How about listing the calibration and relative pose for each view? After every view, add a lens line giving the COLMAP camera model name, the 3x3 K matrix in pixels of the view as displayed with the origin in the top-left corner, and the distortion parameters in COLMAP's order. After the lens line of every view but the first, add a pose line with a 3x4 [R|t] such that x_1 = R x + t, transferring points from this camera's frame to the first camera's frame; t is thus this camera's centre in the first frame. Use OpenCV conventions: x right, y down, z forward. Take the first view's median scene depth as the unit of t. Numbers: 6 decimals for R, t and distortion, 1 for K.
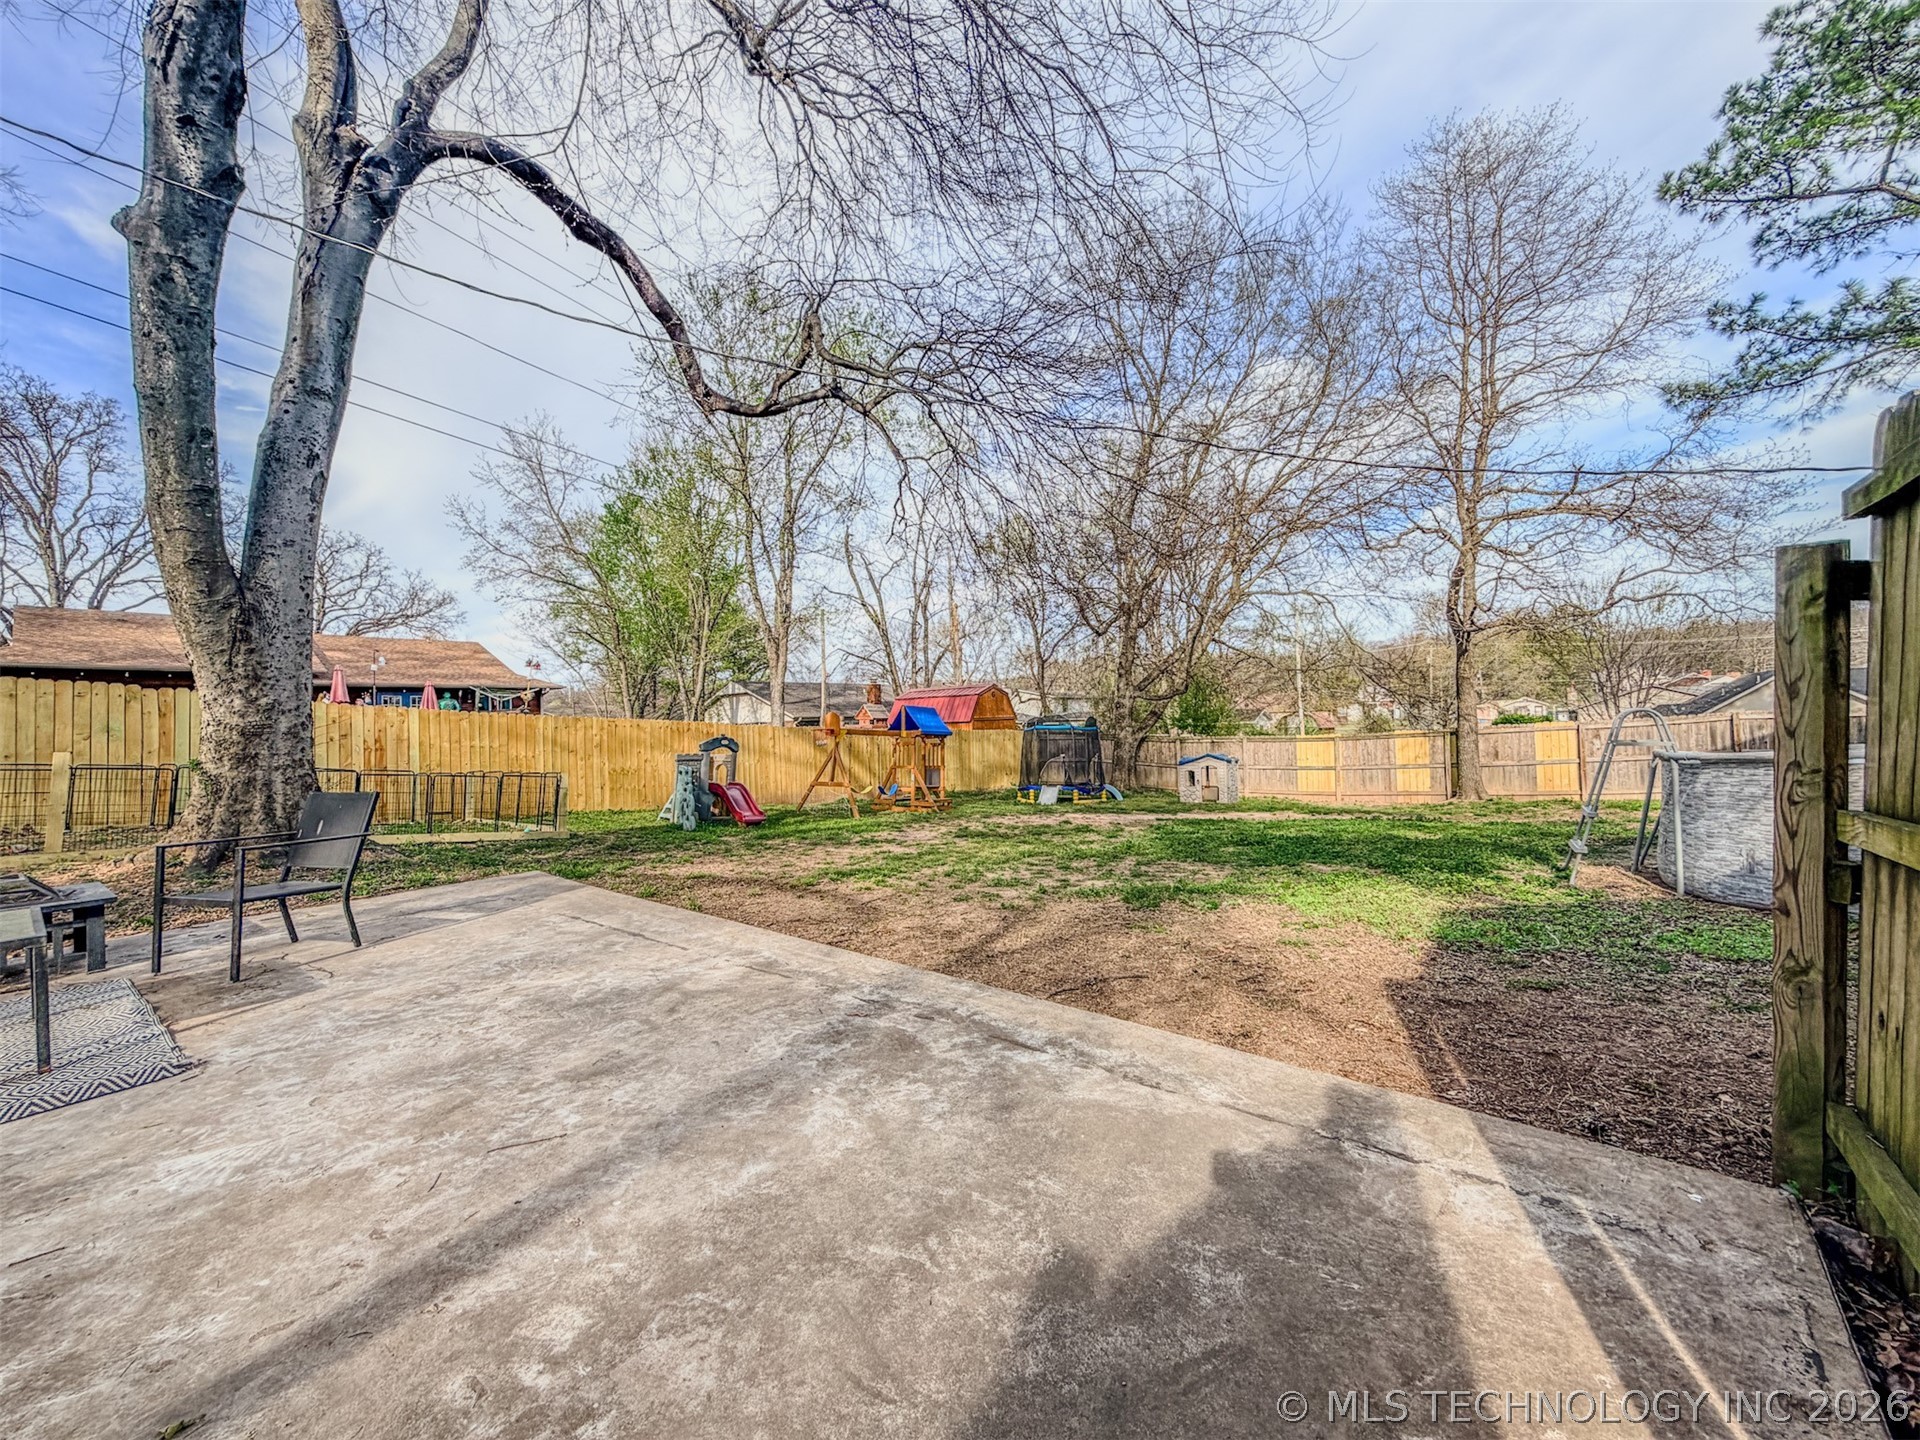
lens RADIAL K [[770.7, 0, 960.3], [0, 770.7, 731.0], [0, 0, 1]] dist [0.001389, 0.000099]
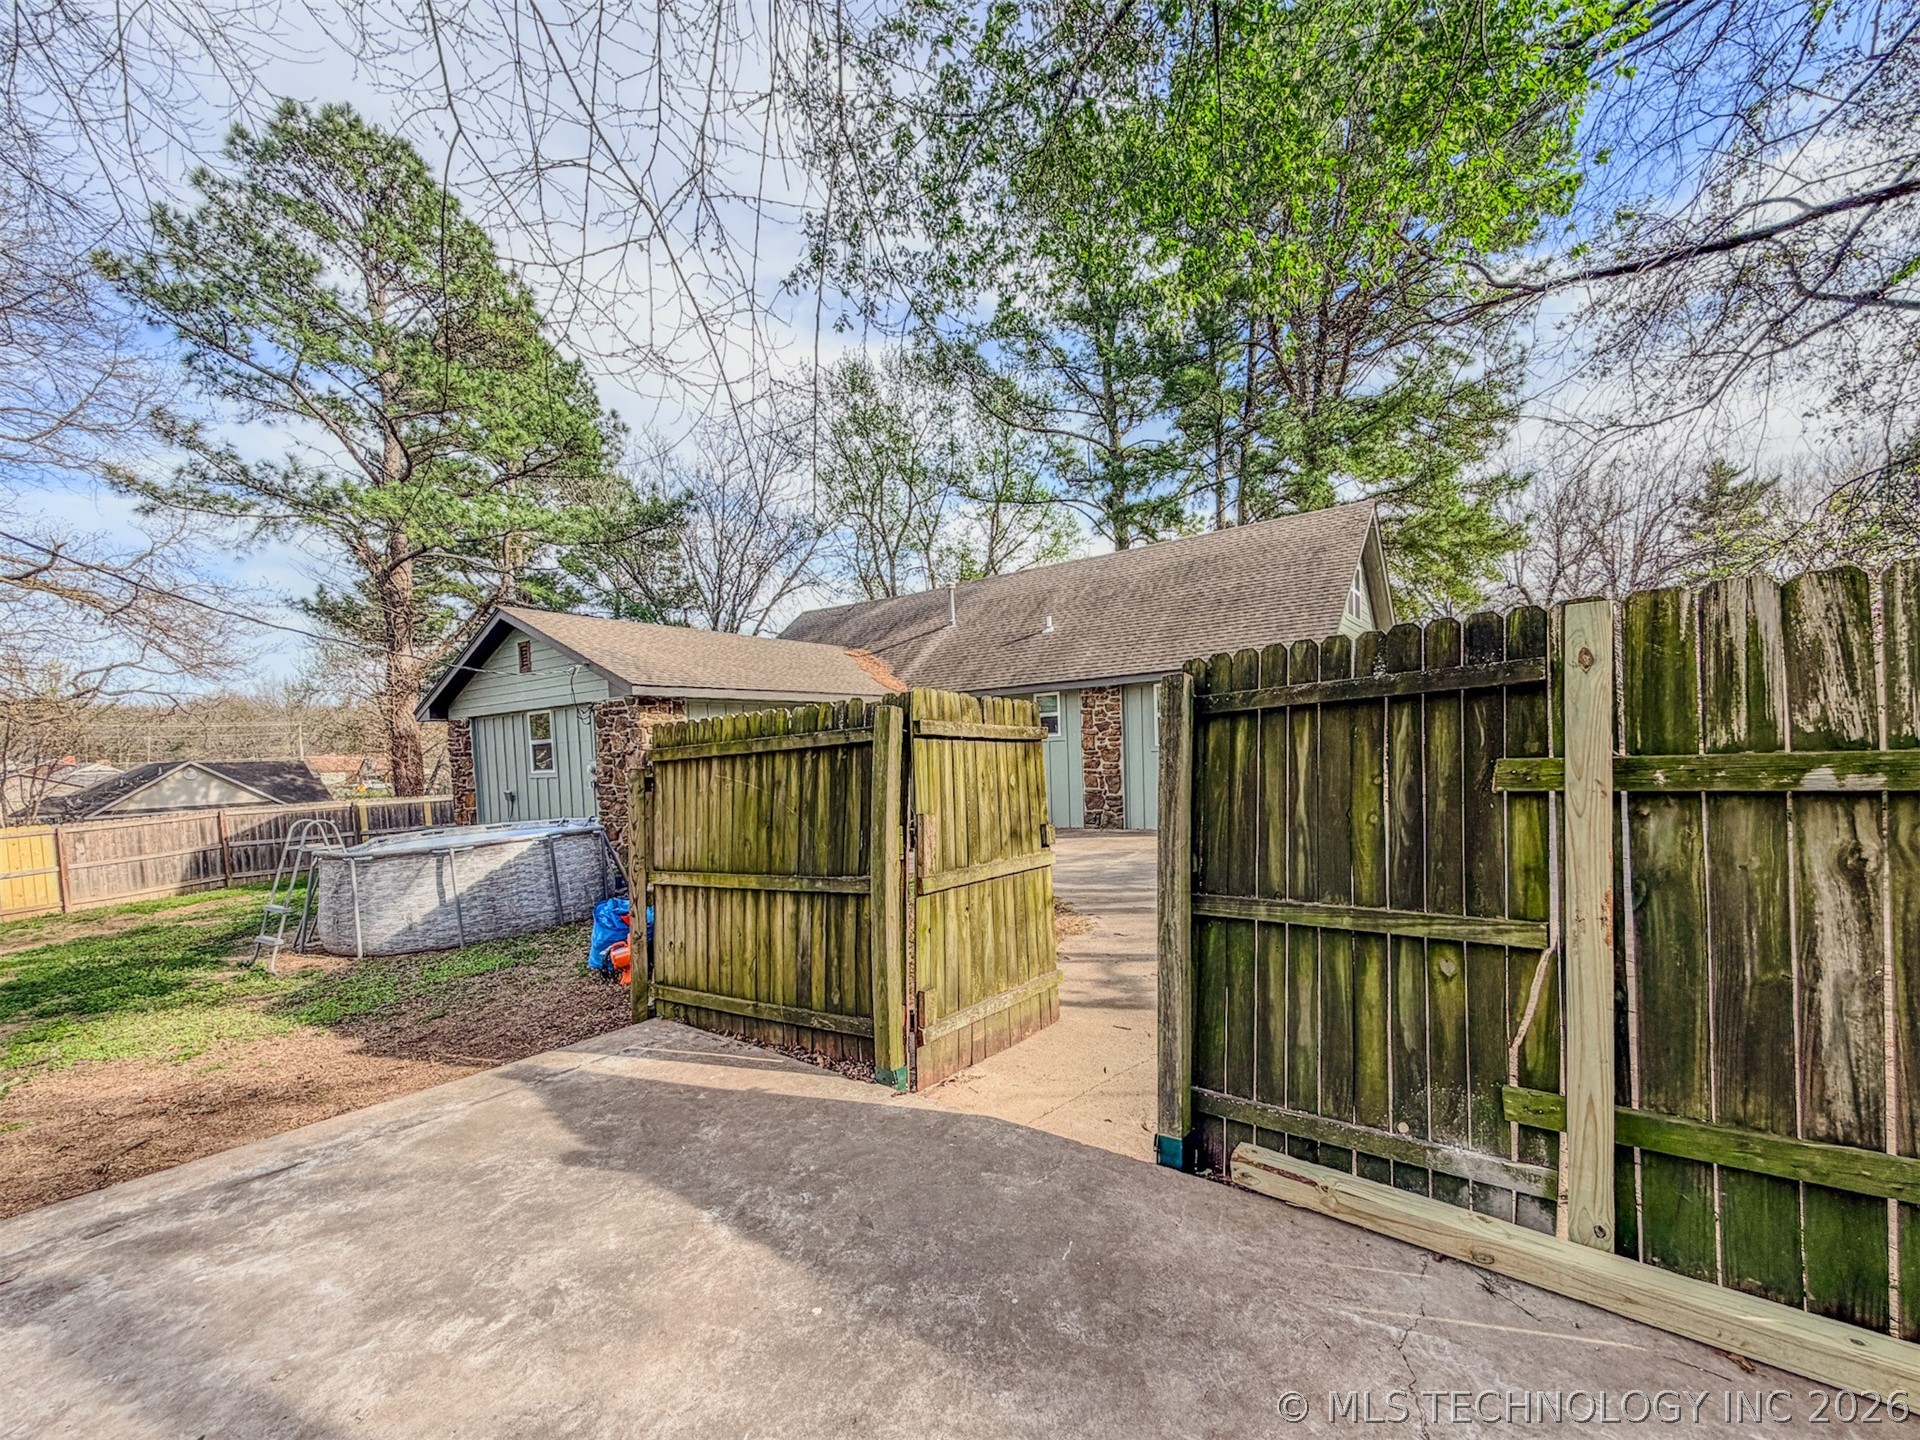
lens RADIAL K [[784.6, 0, 954.8], [0, 784.6, 669.8], [0, 0, 1]] dist [0.000620, 0.000093]
pose [[-0.050559, 0.140574, 0.988778, -1.202444], [0.046946, 0.989285, -0.138245, -0.105038], [-0.997617, 0.039429, -0.056617, 0.064007]]
